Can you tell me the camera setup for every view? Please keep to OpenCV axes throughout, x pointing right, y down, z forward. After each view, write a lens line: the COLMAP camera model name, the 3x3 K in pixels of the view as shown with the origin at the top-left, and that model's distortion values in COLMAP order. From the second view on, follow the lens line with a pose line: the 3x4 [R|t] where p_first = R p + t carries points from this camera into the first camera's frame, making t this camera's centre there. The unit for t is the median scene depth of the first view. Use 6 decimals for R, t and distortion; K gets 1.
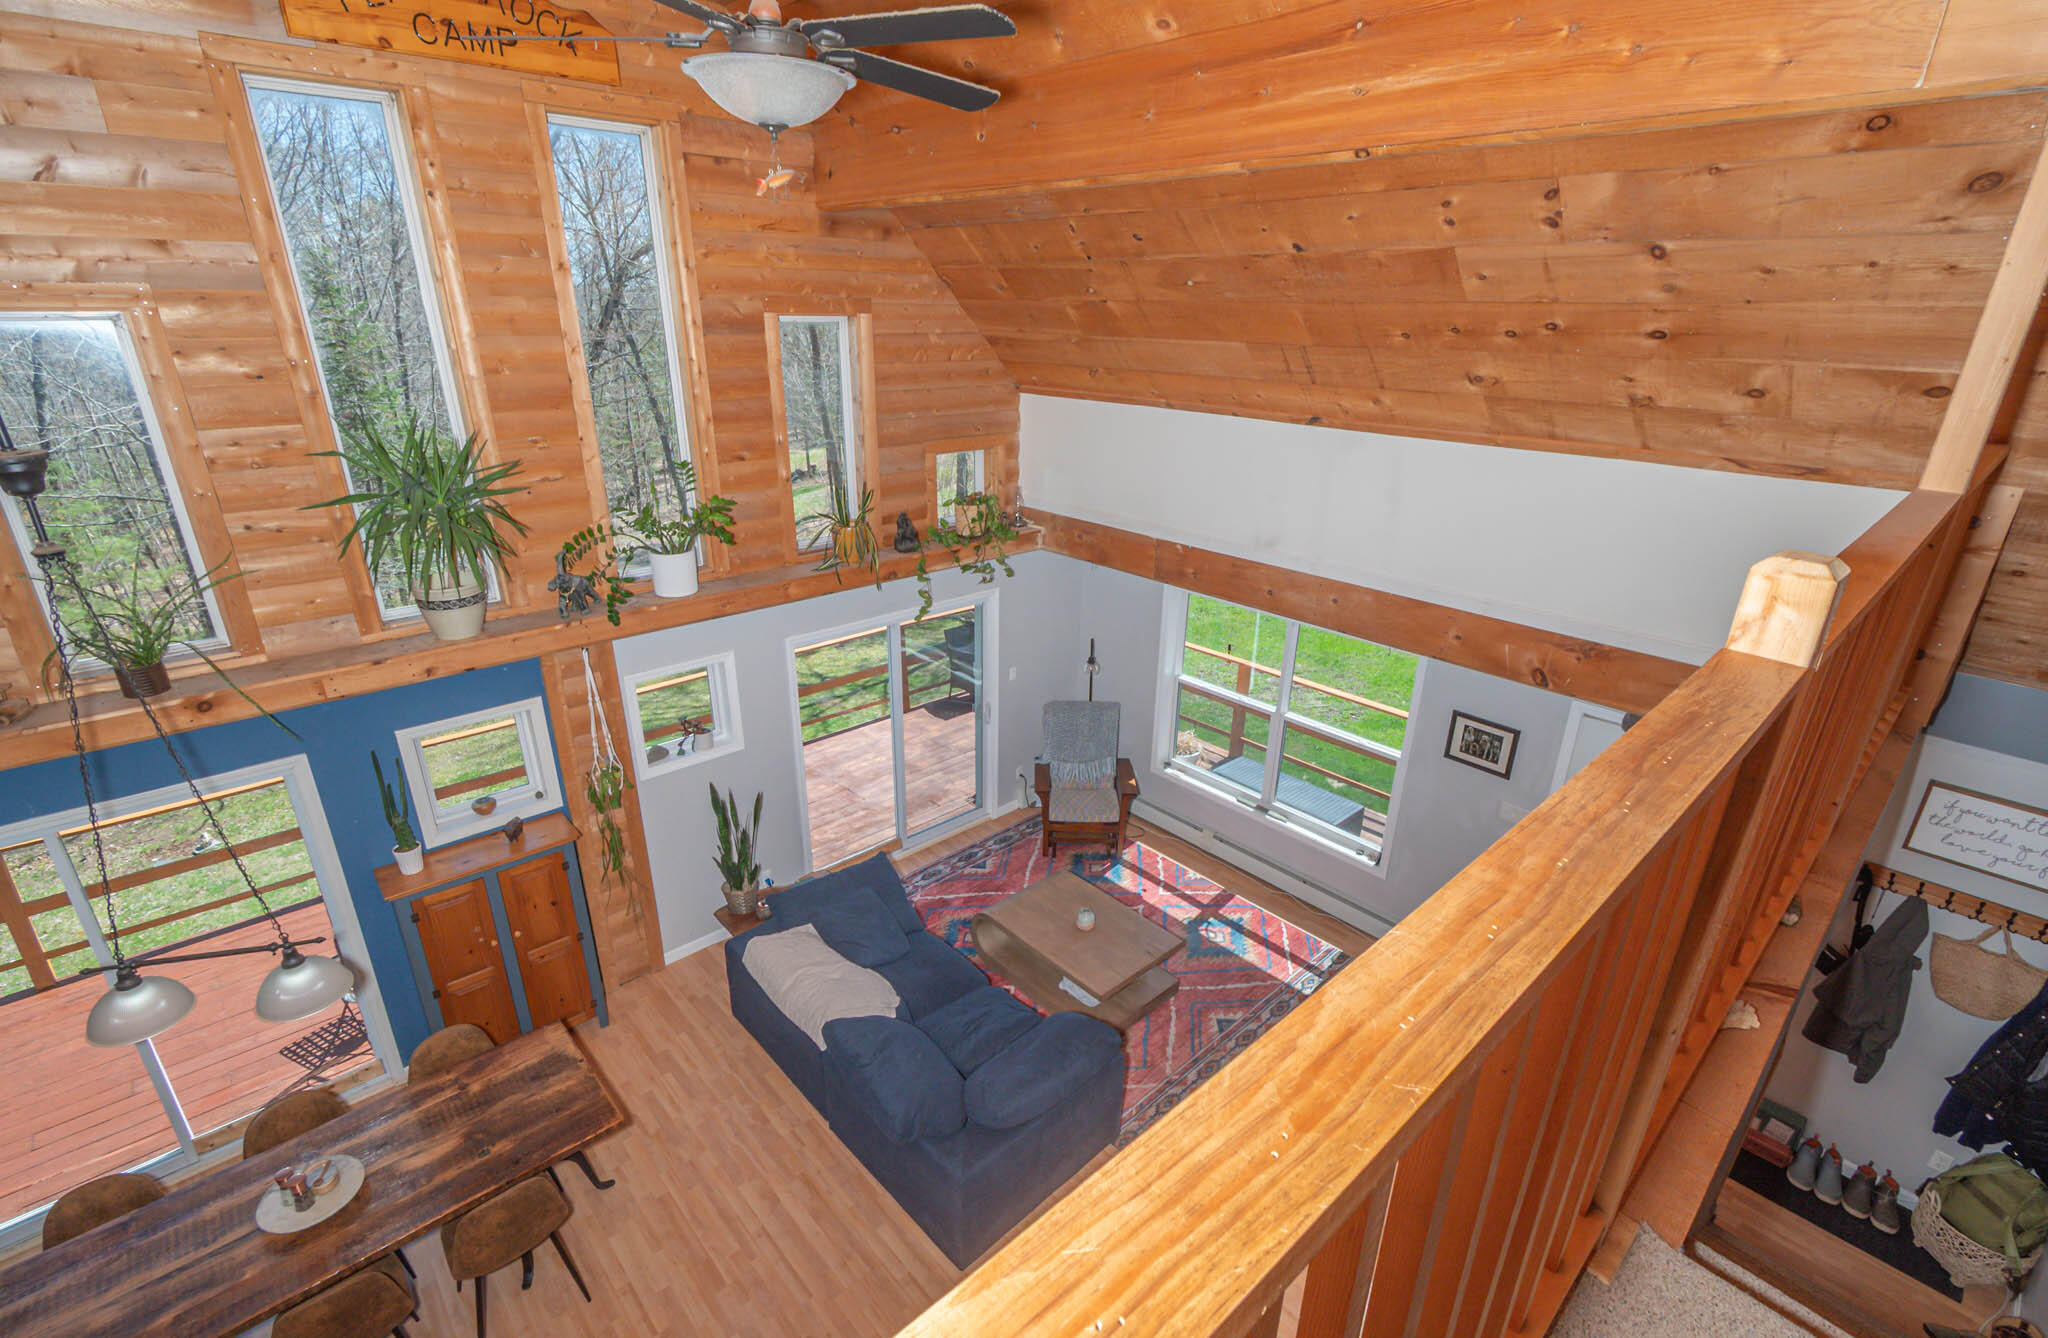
lens RADIAL K [[939.7, 0, 1022.5], [0, 939.7, 678.8], [0, 0, 1]] dist [-0.005470, -0.001762]
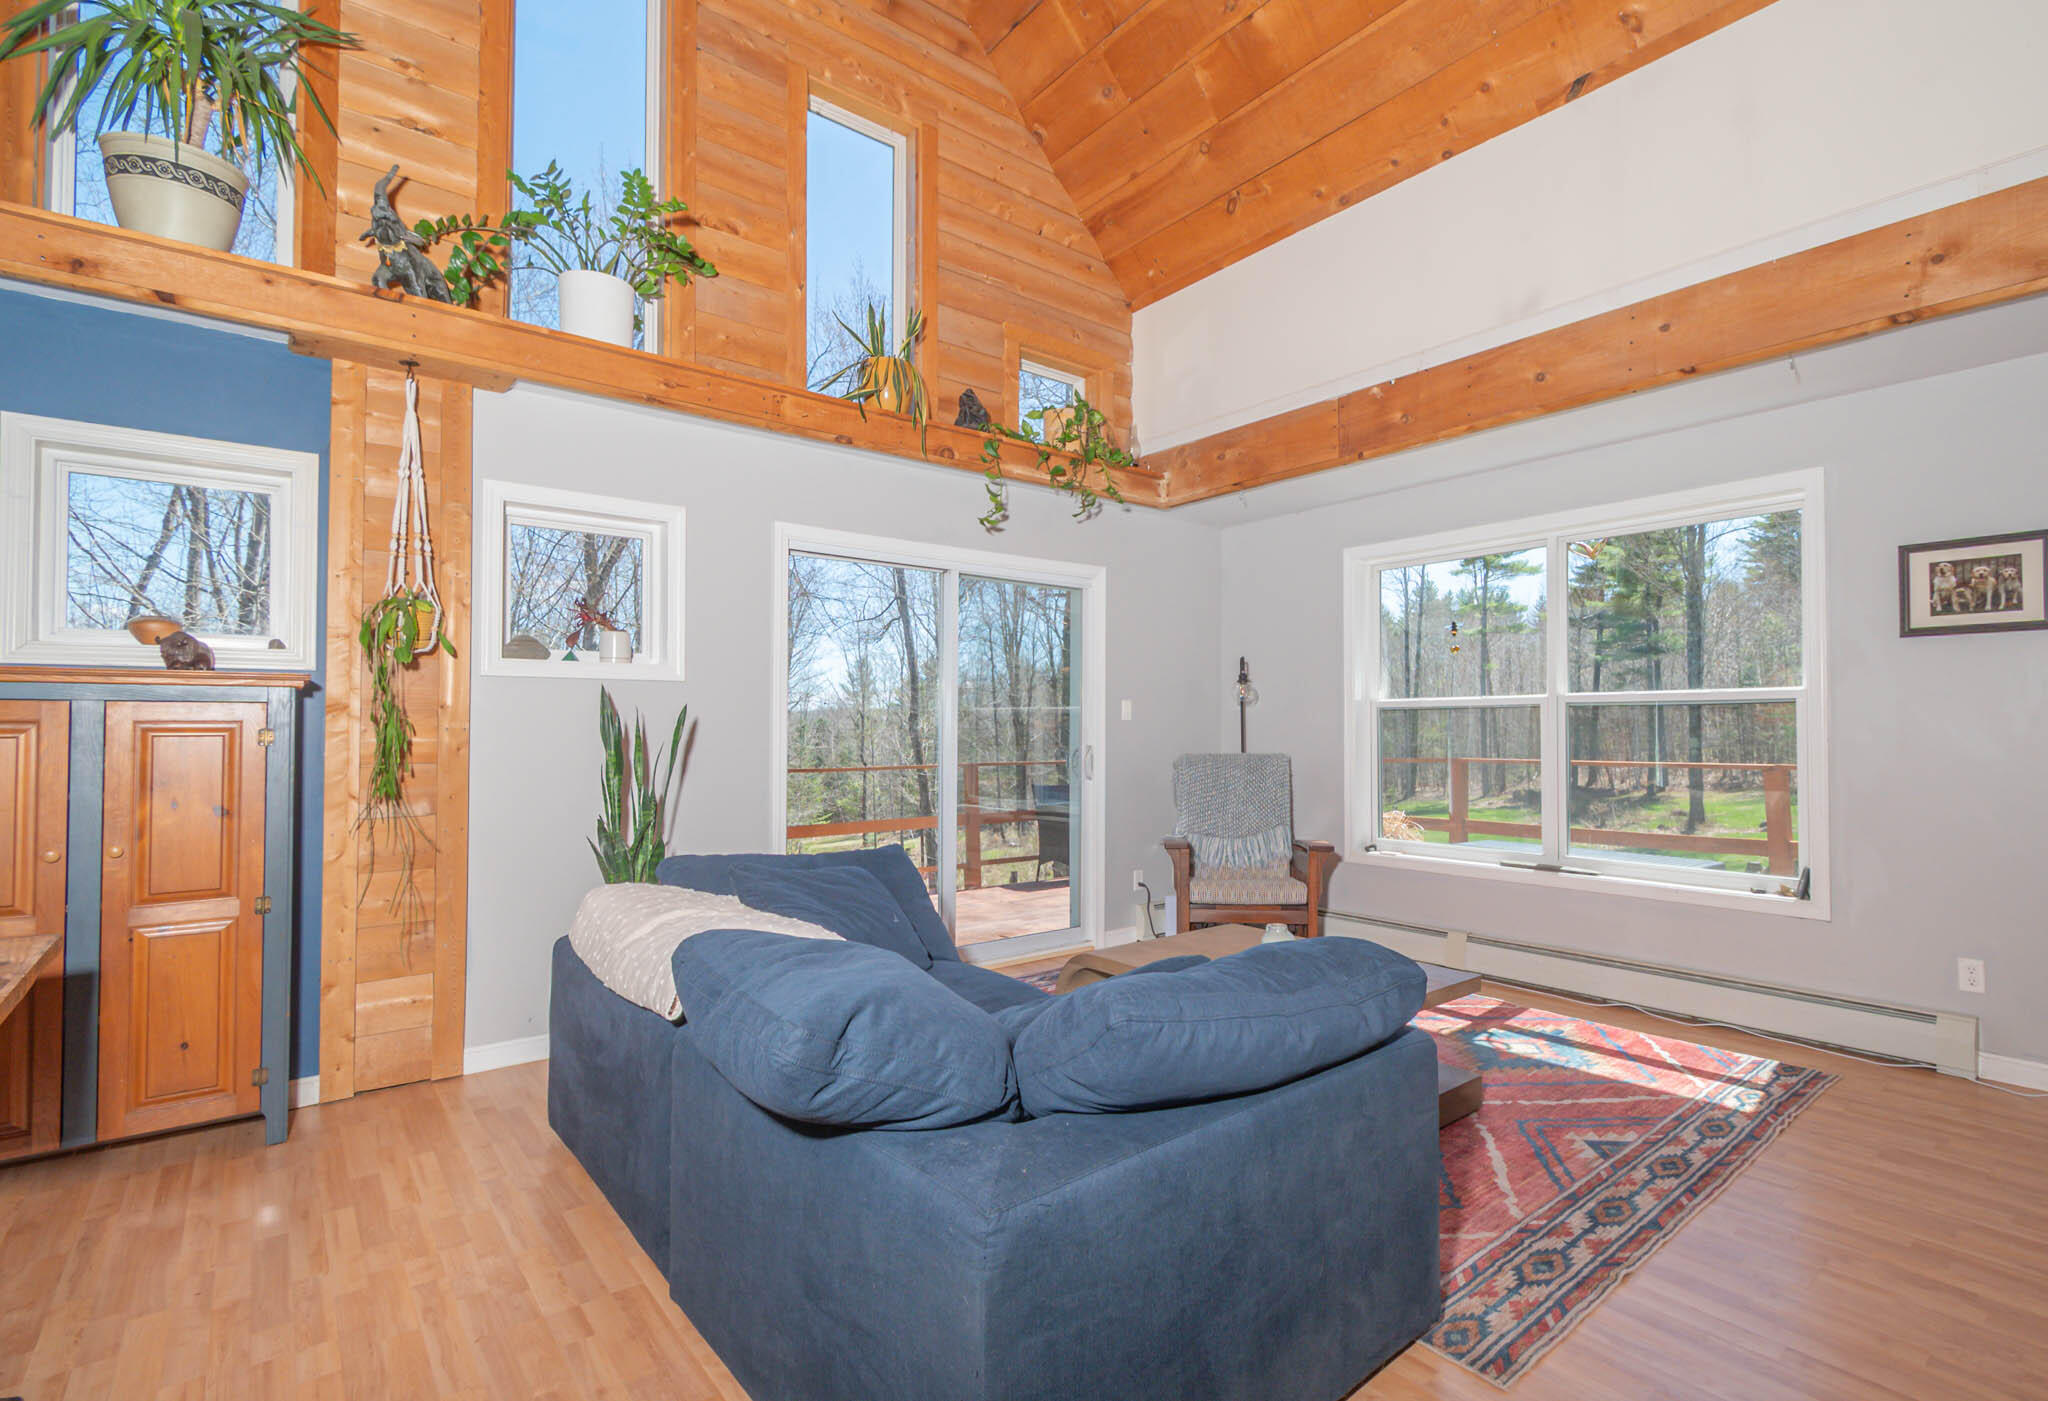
lens RADIAL K [[974.9, 0, 1091.1], [0, 974.9, 707.5], [0, 0, 1]] dist [-0.001311, -0.001117]
pose [[0.999325, -0.012835, -0.034418, -0.014801], [-0.001958, 0.917027, -0.398820, 0.349572], [0.036681, 0.398618, 0.916383, 0.458630]]
